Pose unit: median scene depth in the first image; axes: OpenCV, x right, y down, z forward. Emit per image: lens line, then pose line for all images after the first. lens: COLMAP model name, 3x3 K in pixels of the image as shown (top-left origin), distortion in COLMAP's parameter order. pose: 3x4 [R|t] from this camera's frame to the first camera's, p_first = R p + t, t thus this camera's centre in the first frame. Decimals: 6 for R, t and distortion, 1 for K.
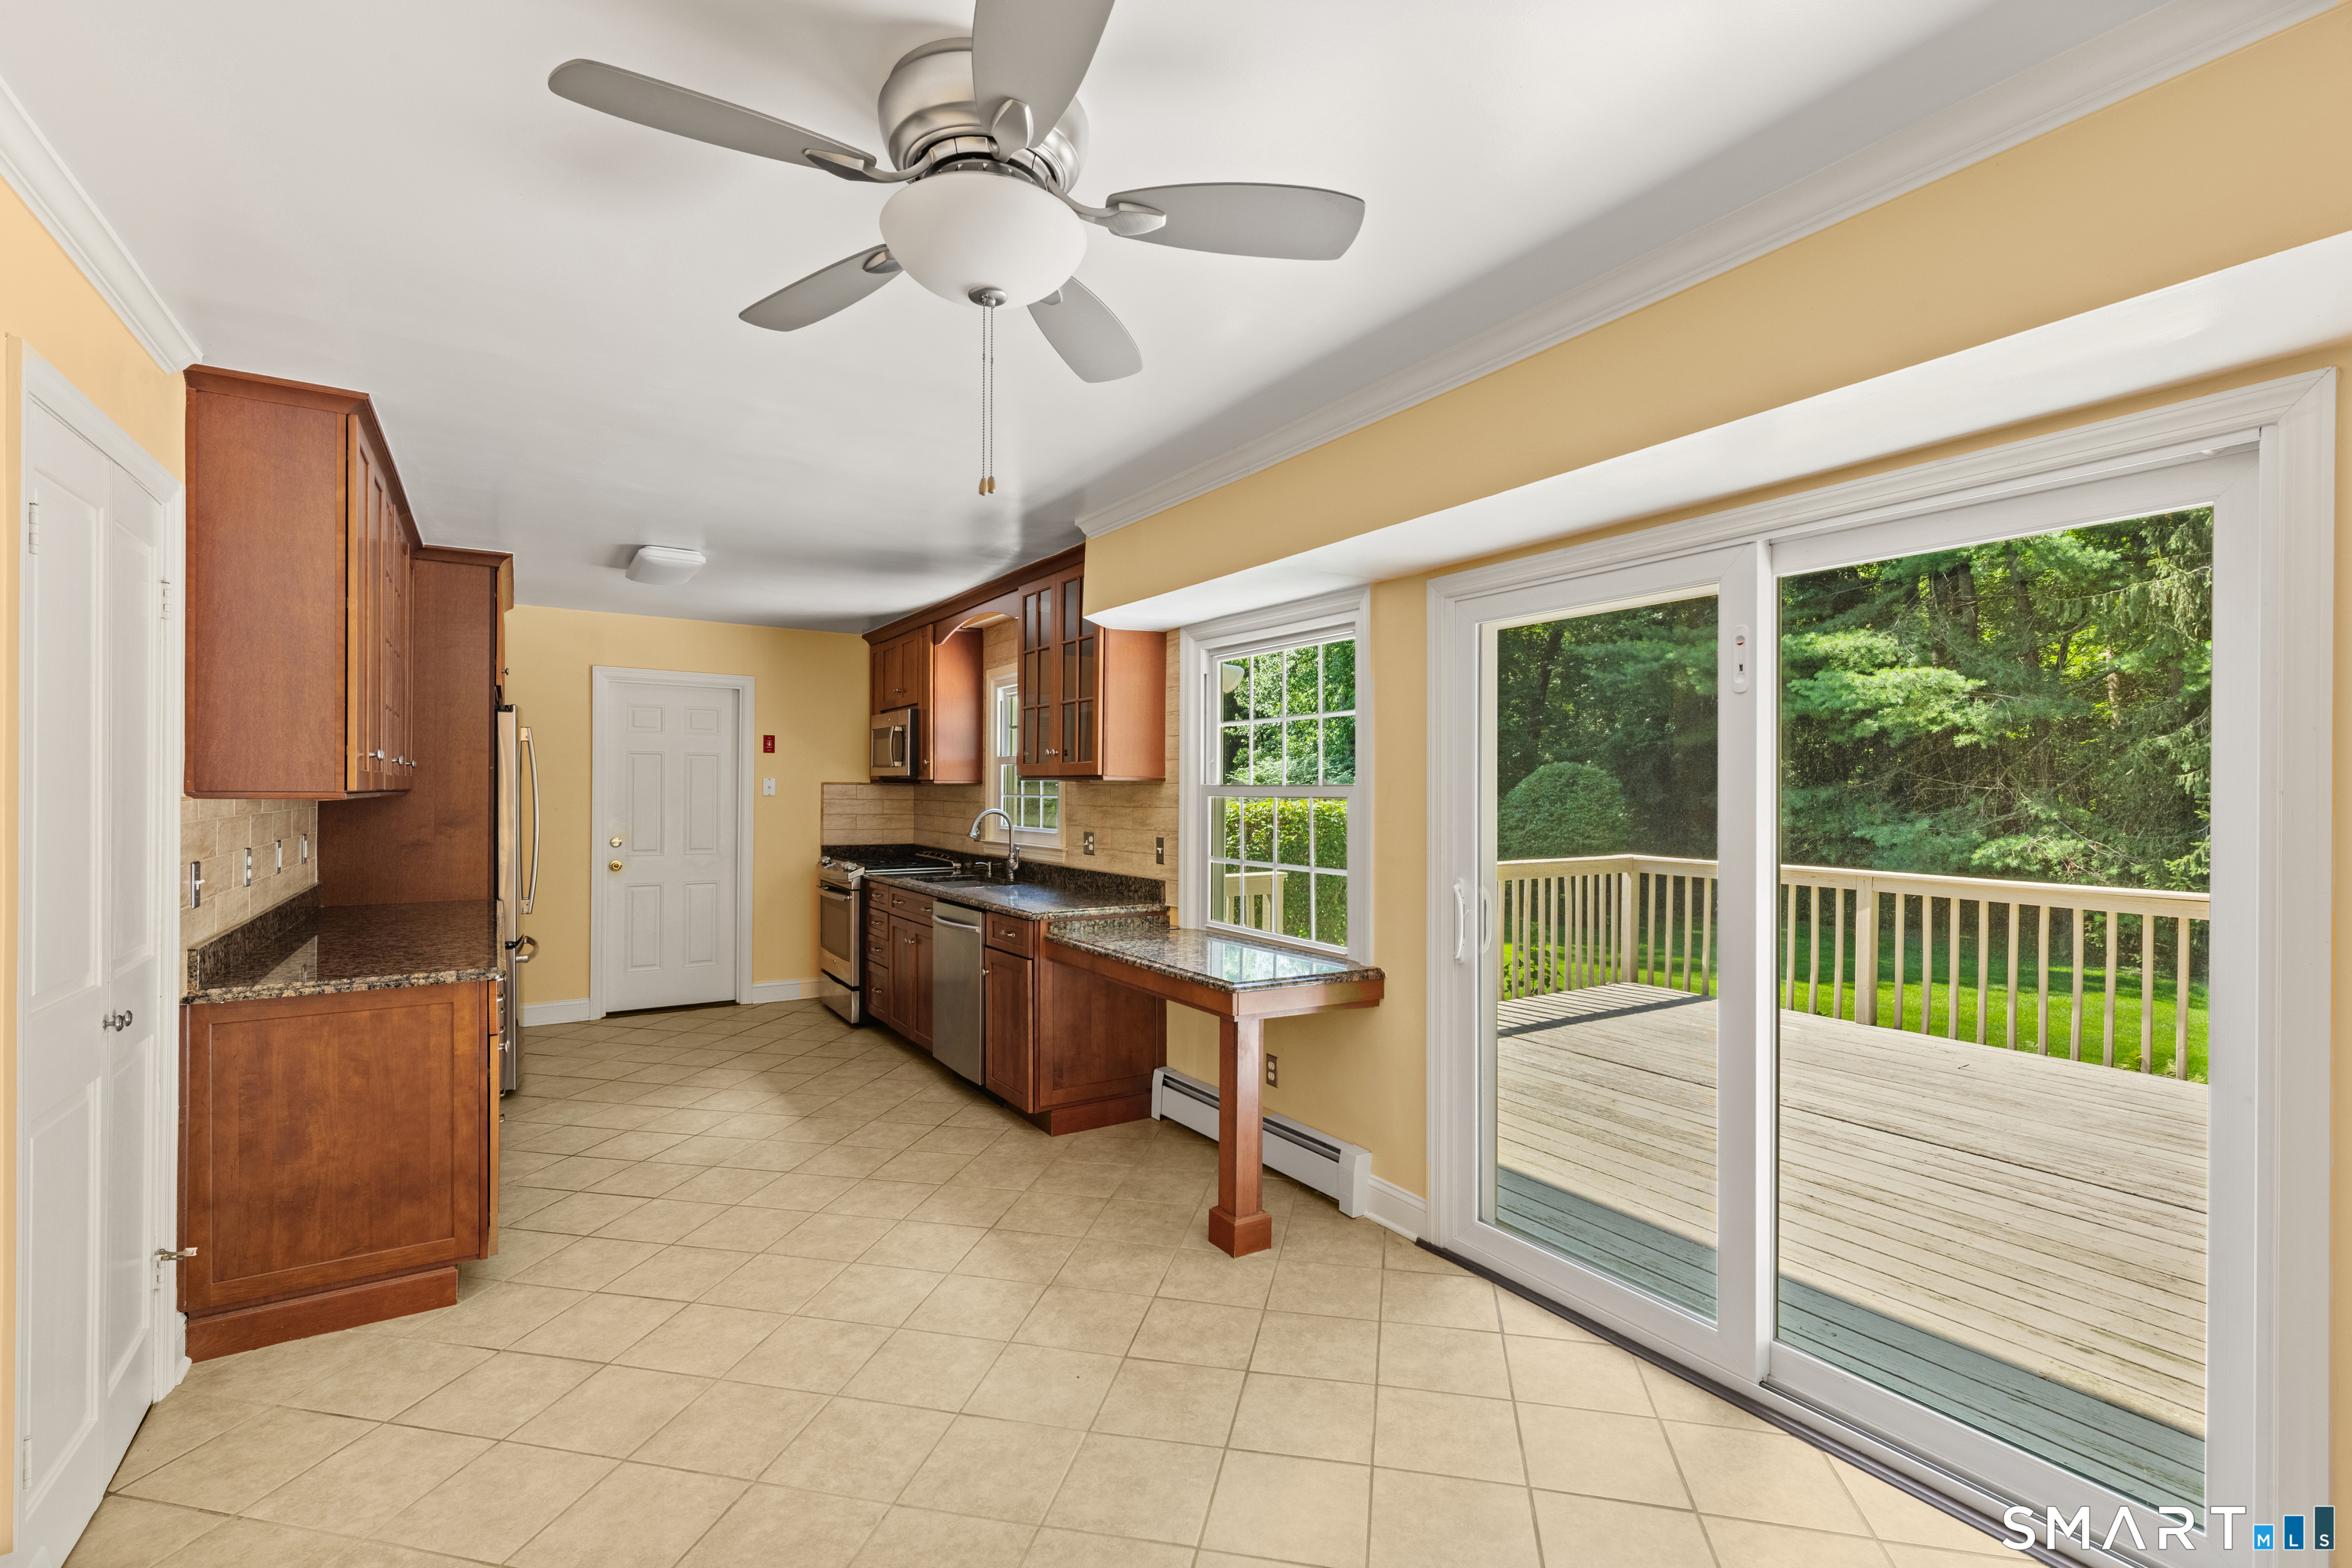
lens RADIAL K [[1061.6, 0, 1176.5], [0, 1061.6, 791.0], [0, 0, 1]] dist [-0.000108, -0.000002]
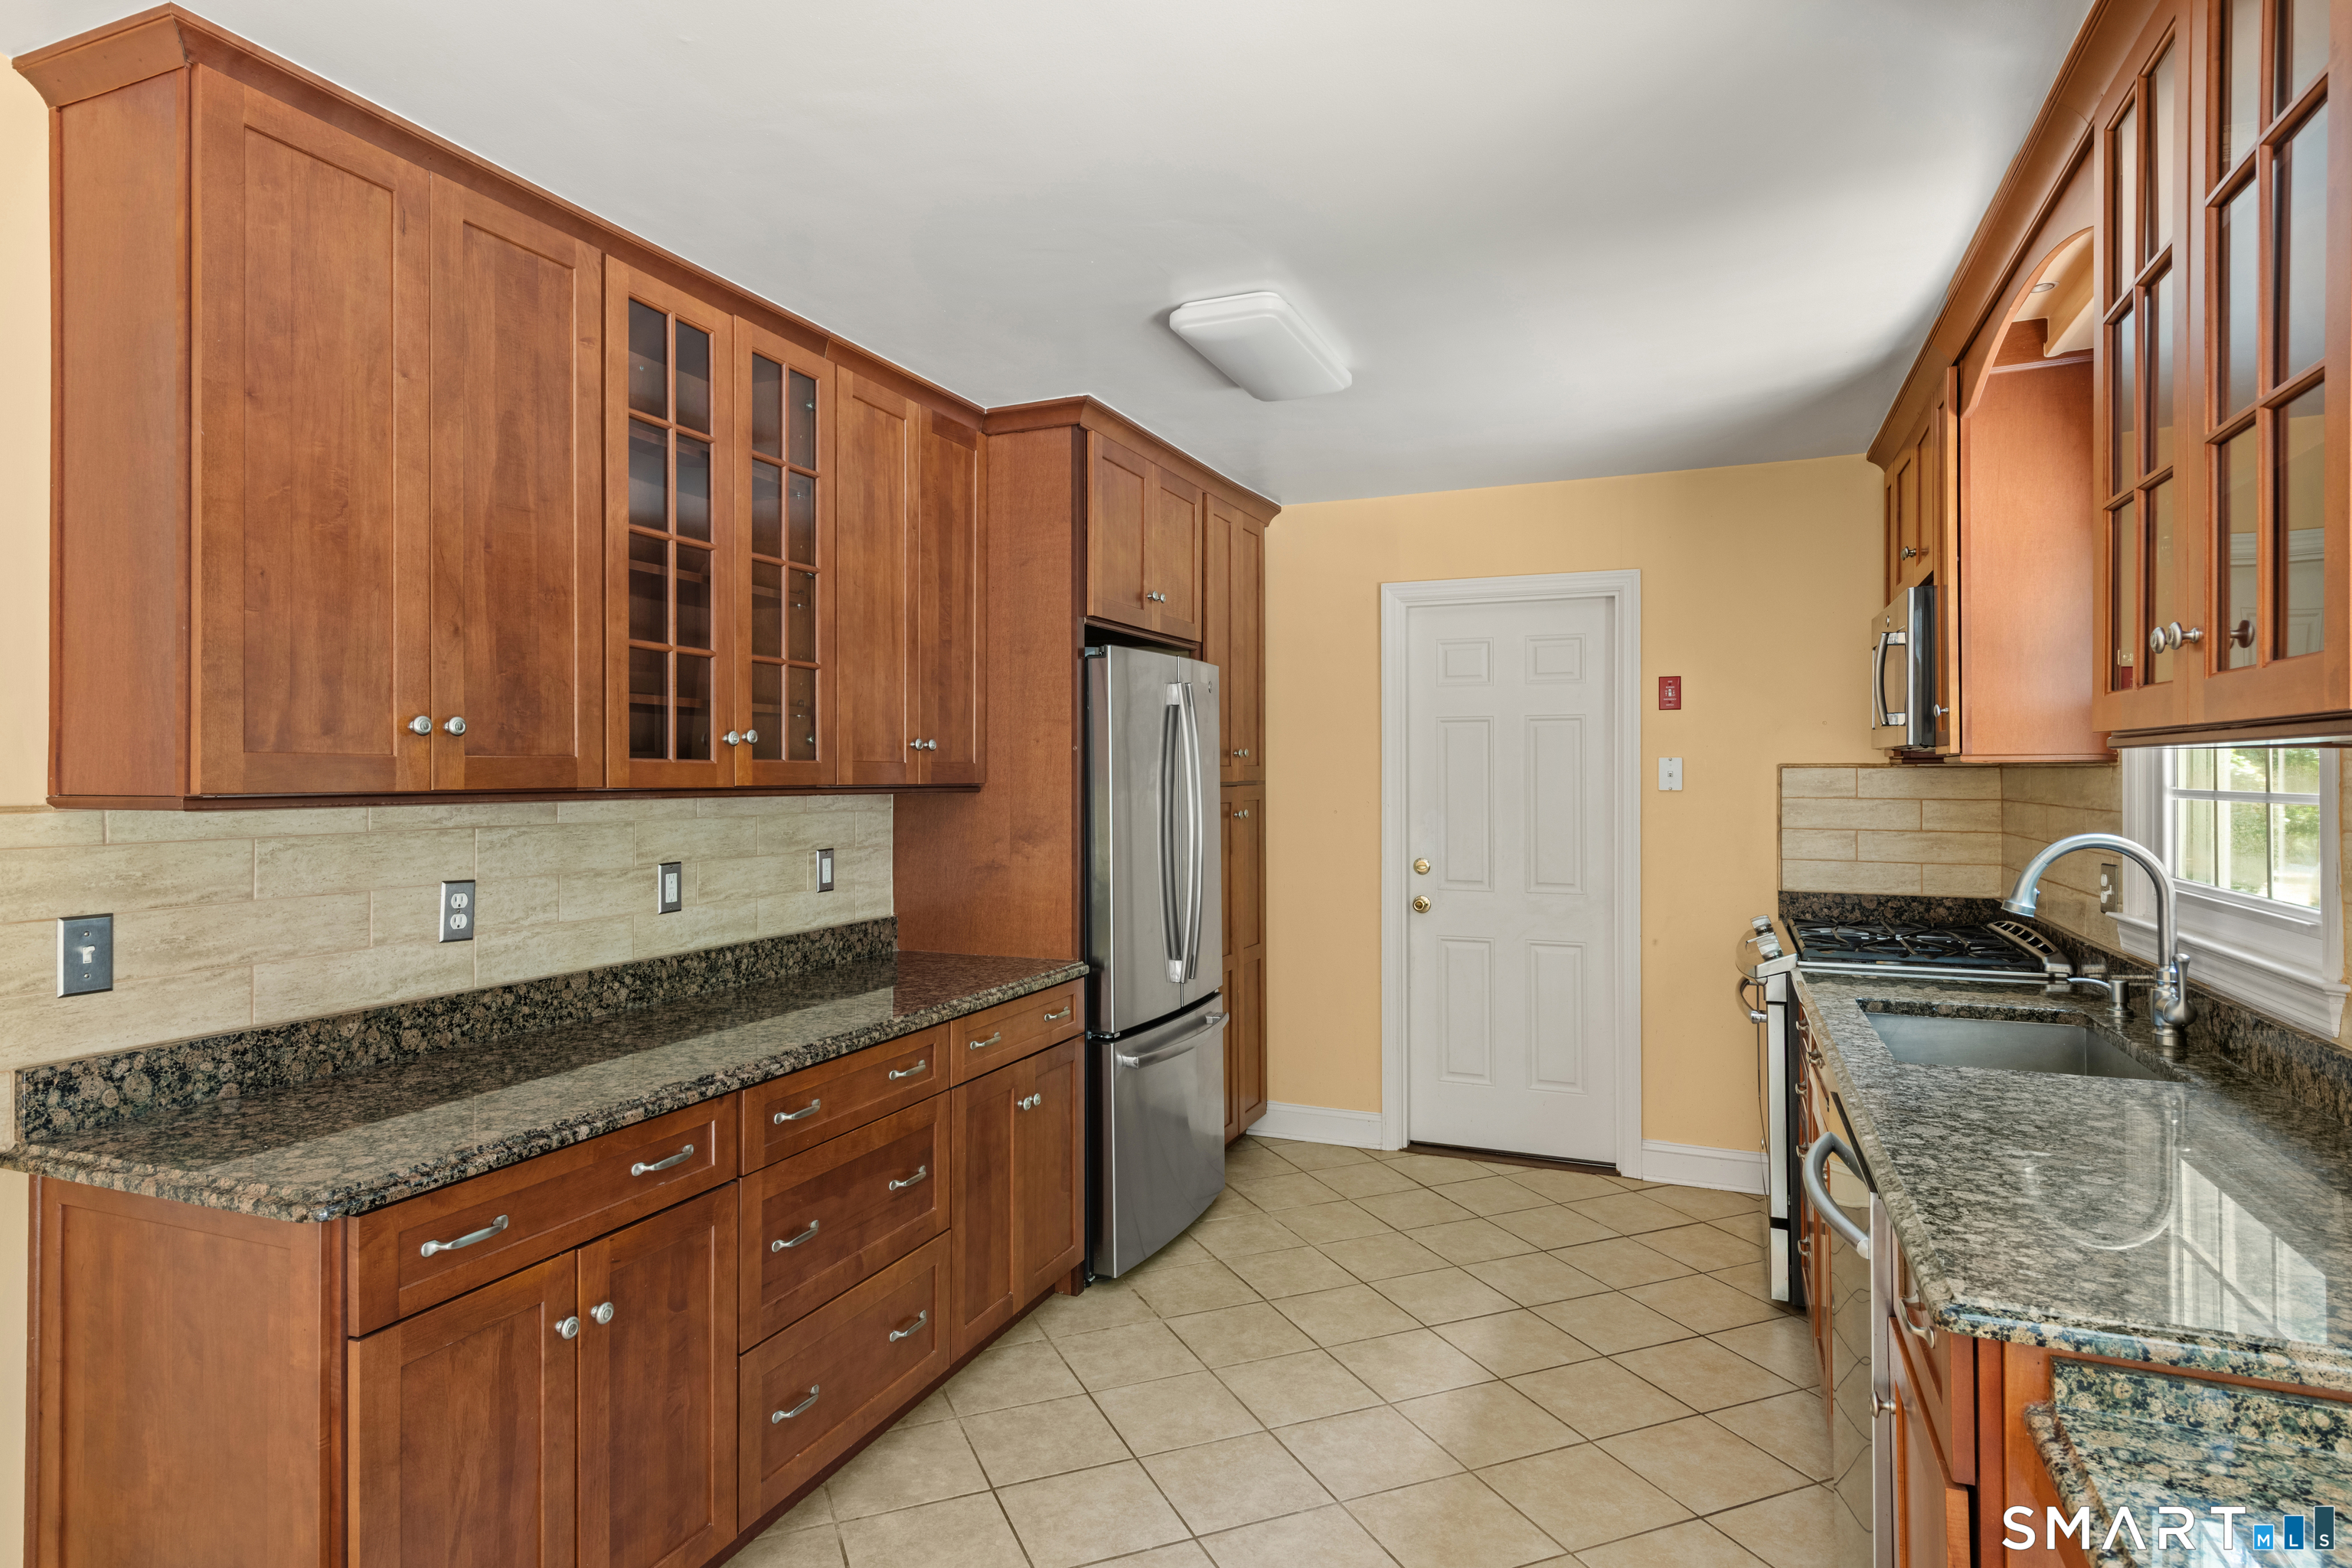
lens RADIAL K [[1318.9, 0, 1151.3], [0, 1318.9, 751.2], [0, 0, 1]] dist [-0.000566, -0.000527]
pose [[0.570111, -0.015835, -0.821415, 0.009752], [0.004093, 0.999857, -0.016435, -0.005637], [0.821558, 0.006007, 0.570094, 0.444002]]
